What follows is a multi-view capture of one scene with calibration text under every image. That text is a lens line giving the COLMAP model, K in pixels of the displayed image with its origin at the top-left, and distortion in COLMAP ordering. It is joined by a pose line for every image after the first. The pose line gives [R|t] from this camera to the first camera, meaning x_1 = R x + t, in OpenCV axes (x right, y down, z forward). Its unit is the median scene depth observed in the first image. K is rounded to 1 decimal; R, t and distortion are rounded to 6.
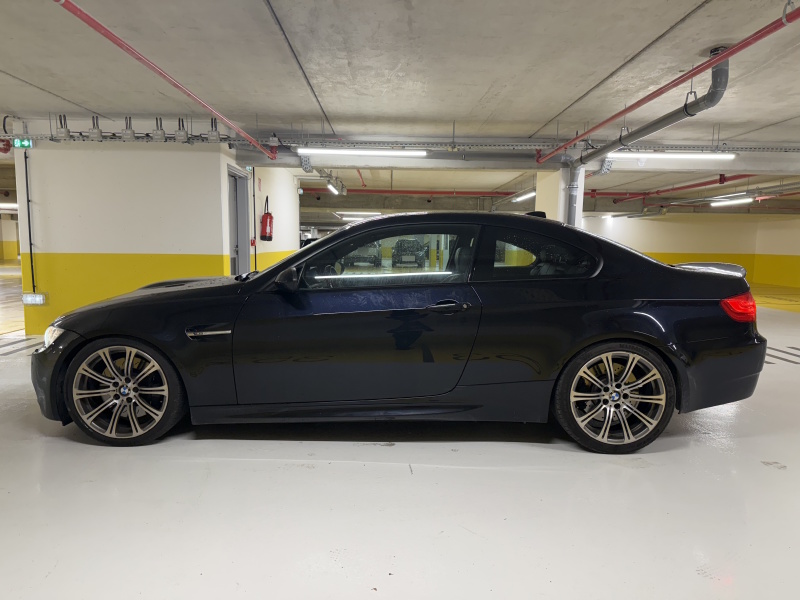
lens RADIAL K [[572.5, 0, 402.9], [0, 572.5, 307.1], [0, 0, 1]] dist [0.018068, -0.026309]
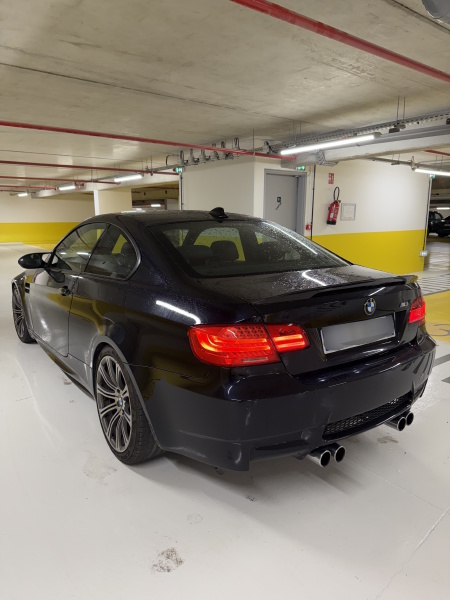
lens RADIAL K [[429.4, 0, 227.3], [0, 429.4, 298.8], [0, 0, 1]] dist [0.018068, -0.026309]
pose [[0.581905, 0.135271, -0.801928, 0.778402], [-0.076739, 0.990803, 0.111446, -0.084629], [0.809628, -0.003312, 0.586934, 0.535537]]
